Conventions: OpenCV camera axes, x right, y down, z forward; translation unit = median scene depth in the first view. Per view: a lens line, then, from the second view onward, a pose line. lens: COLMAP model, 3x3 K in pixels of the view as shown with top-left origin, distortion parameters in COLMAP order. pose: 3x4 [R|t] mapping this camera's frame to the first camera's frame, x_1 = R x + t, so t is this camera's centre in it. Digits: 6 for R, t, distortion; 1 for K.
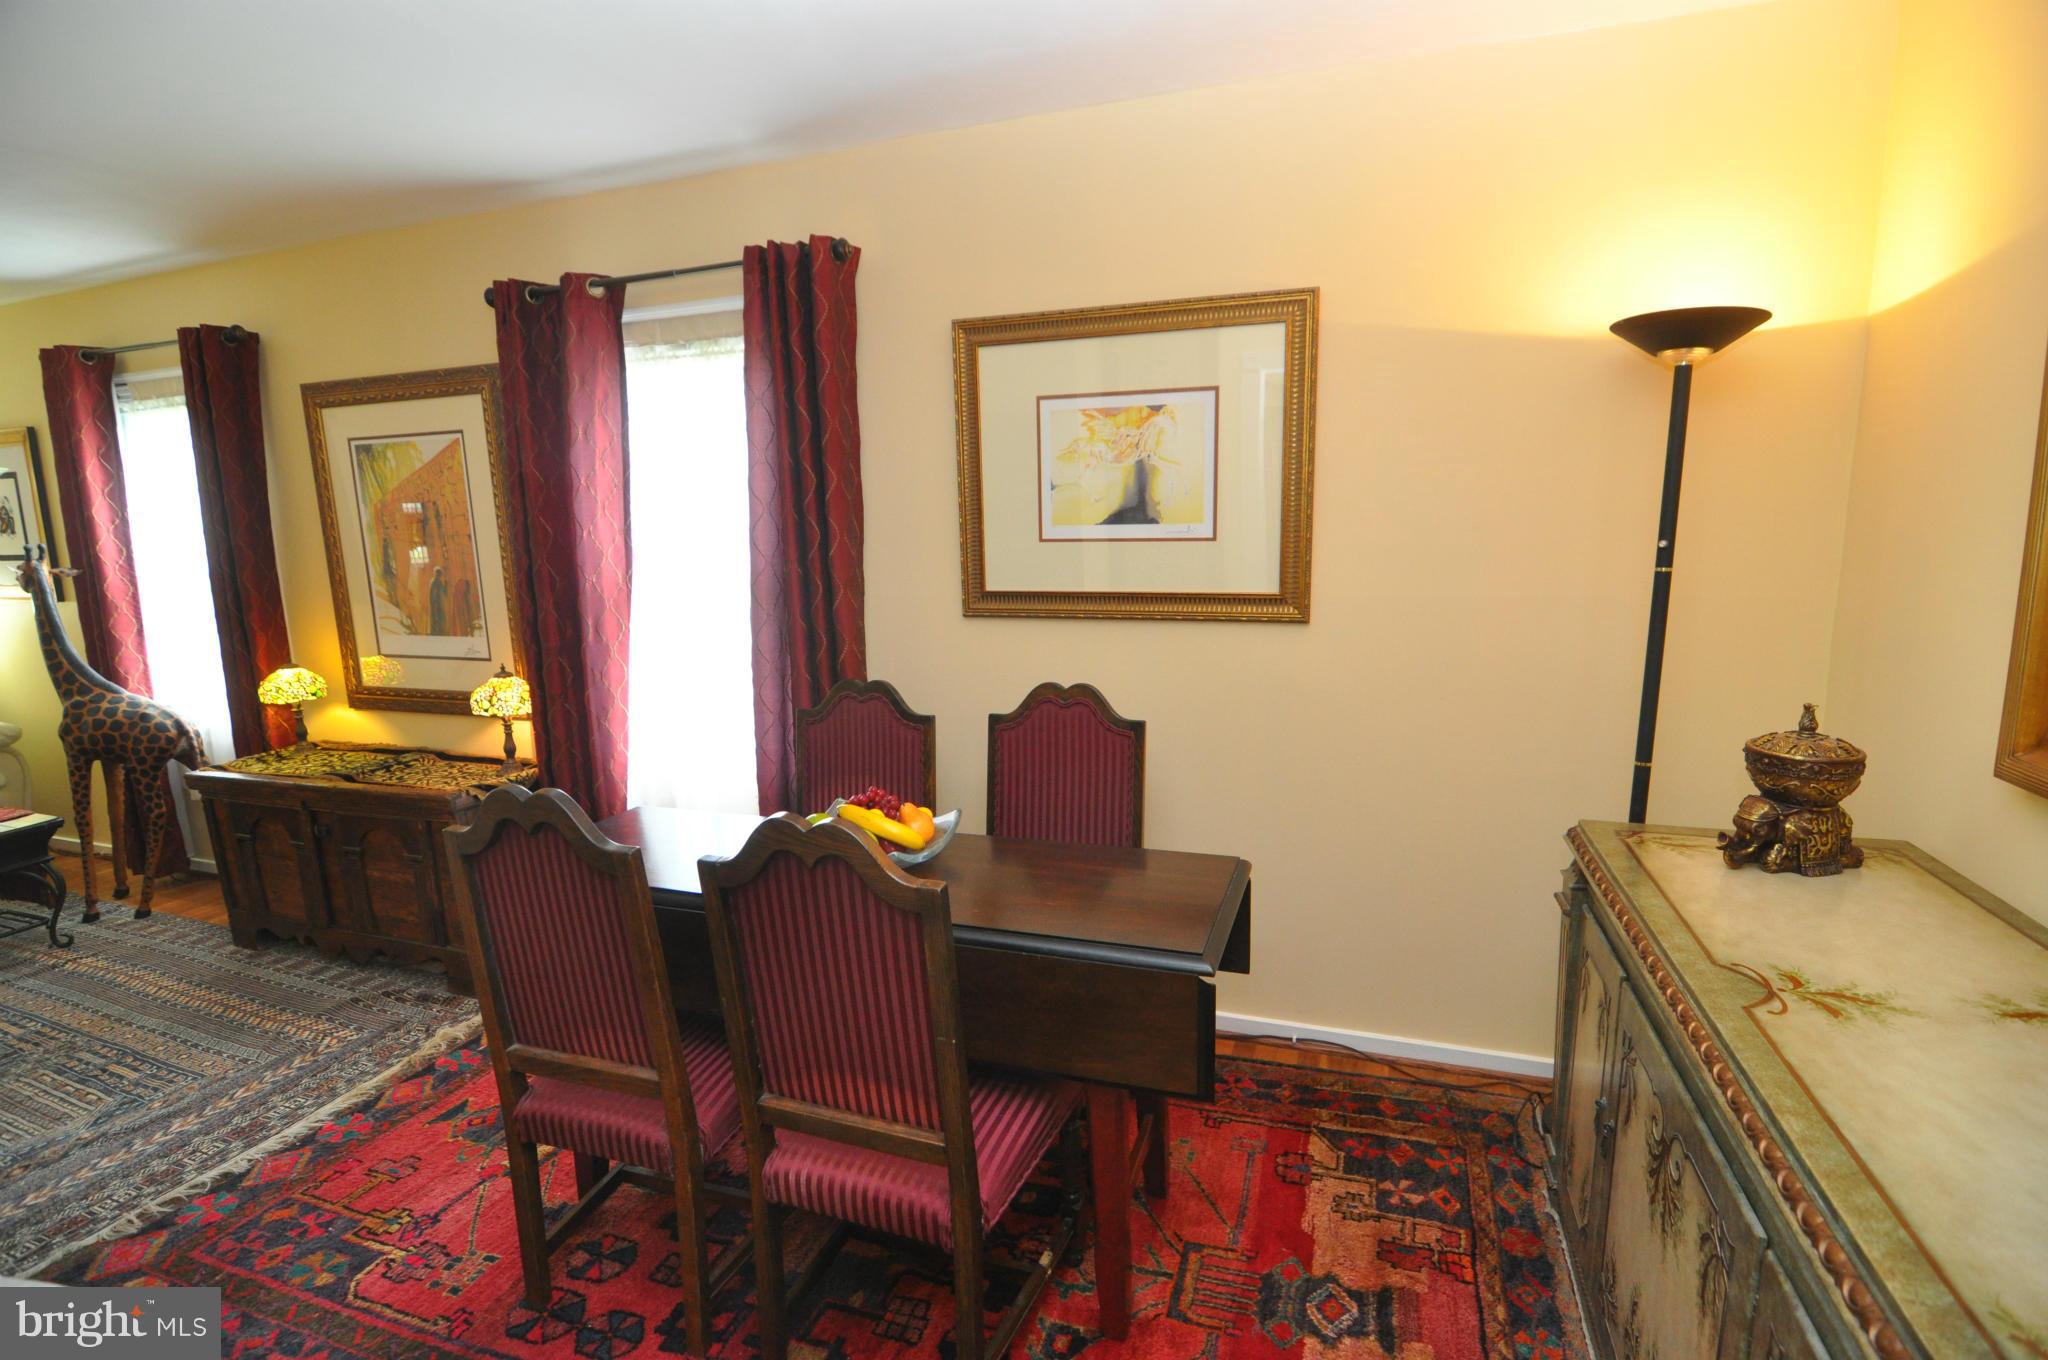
lens RADIAL K [[911.2, 0, 1030.1], [0, 911.2, 667.3], [0, 0, 1]] dist [-0.004575, -0.000578]
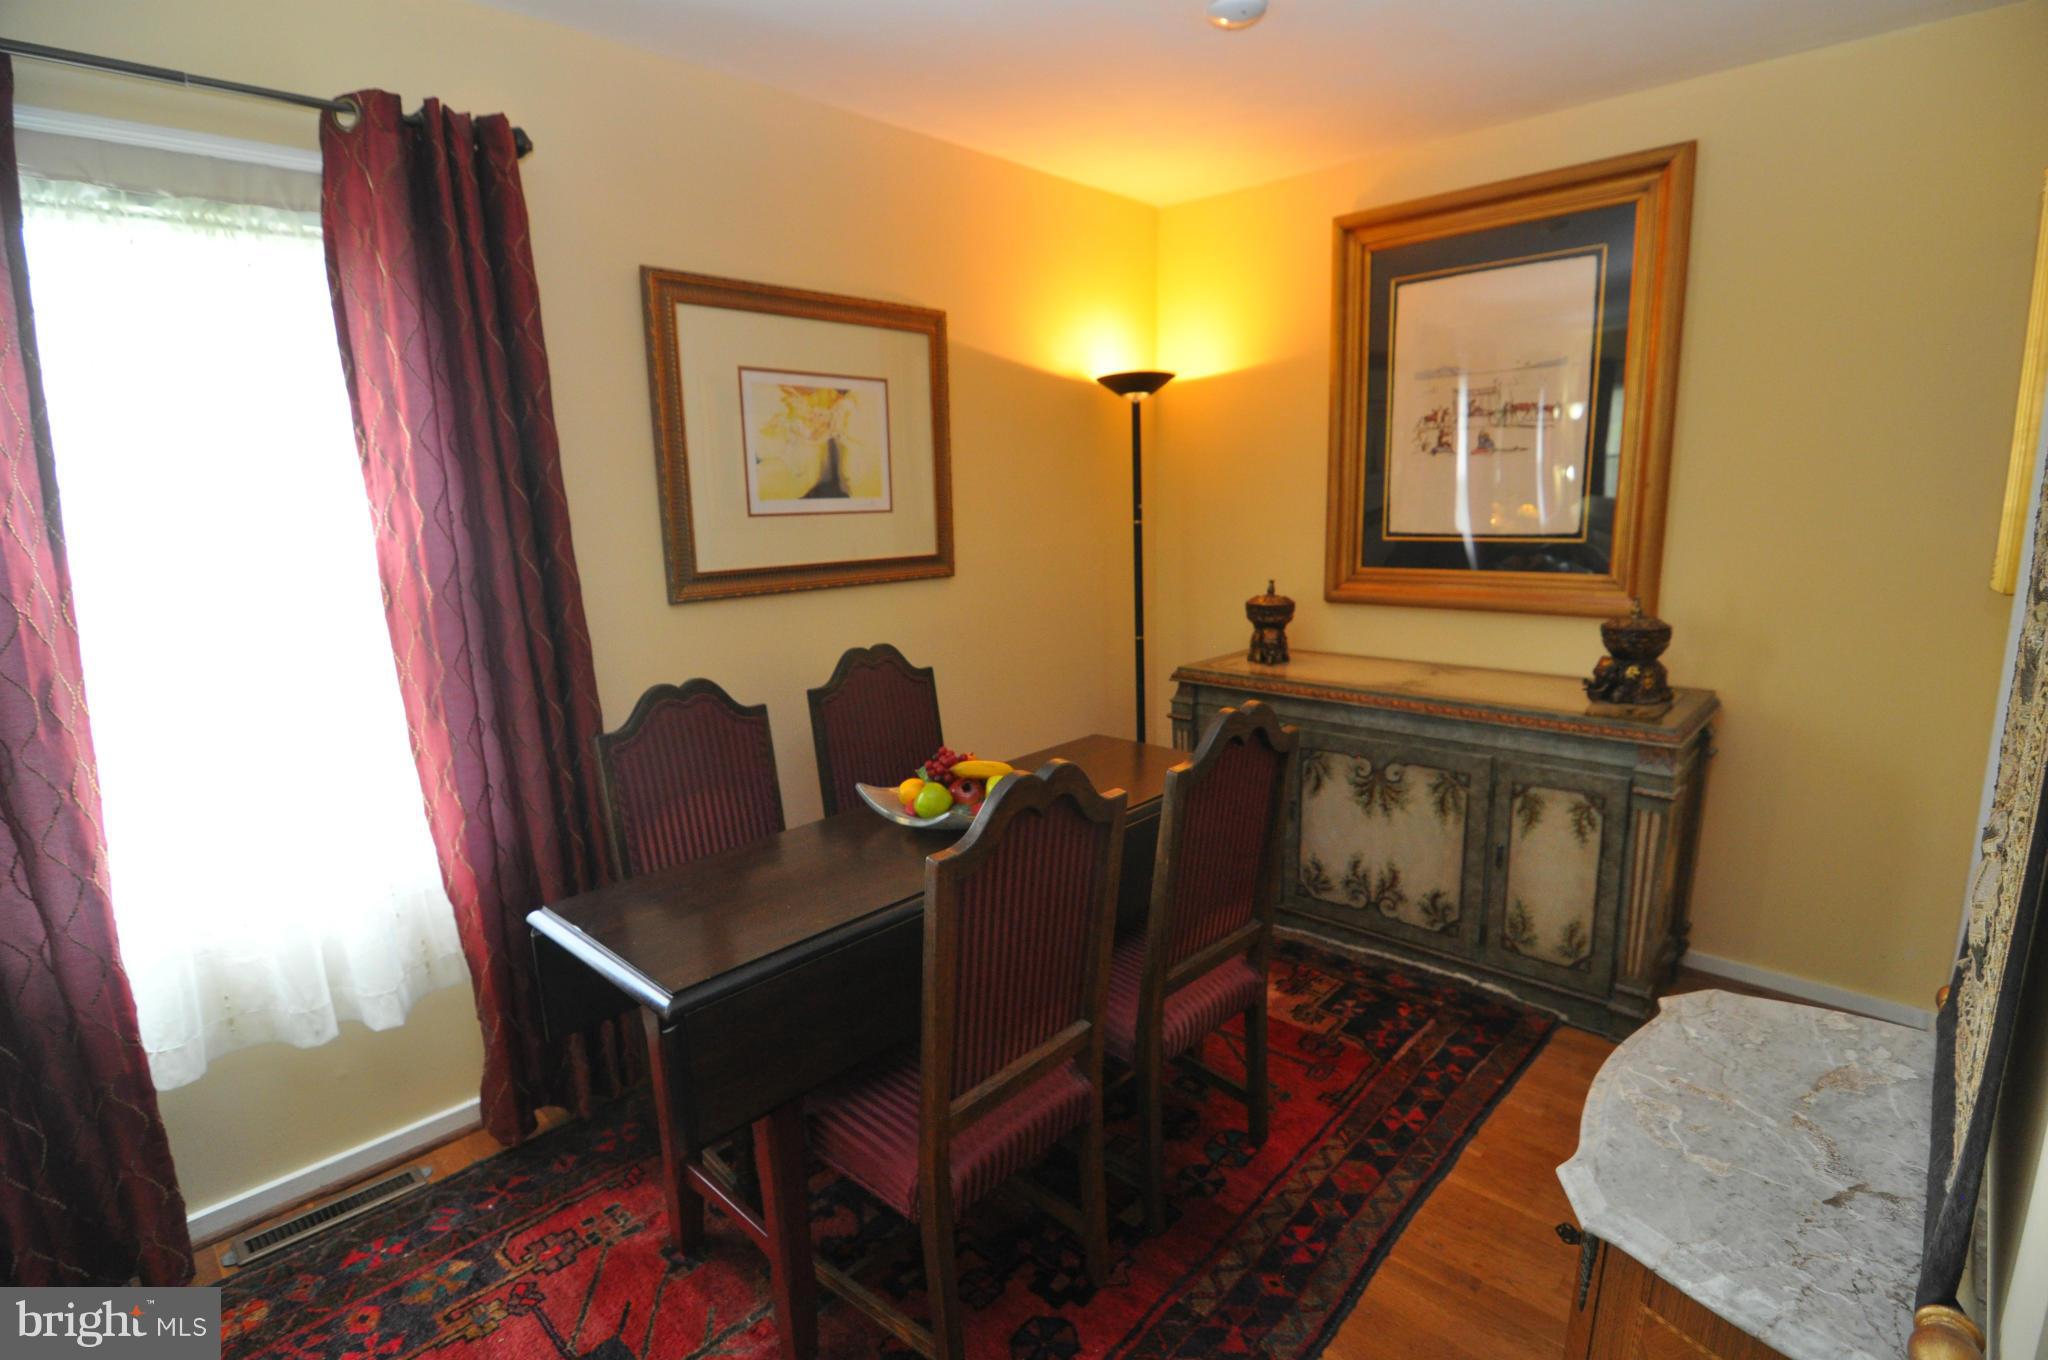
lens RADIAL K [[986.0, 0, 1031.8], [0, 986.0, 688.4], [0, 0, 1]] dist [-0.008077, -0.008788]
pose [[0.431312, -0.168981, 0.886237, -0.863881], [0.160374, 0.981019, 0.109003, -0.026881], [-0.887834, 0.095115, 0.450226, 0.294742]]
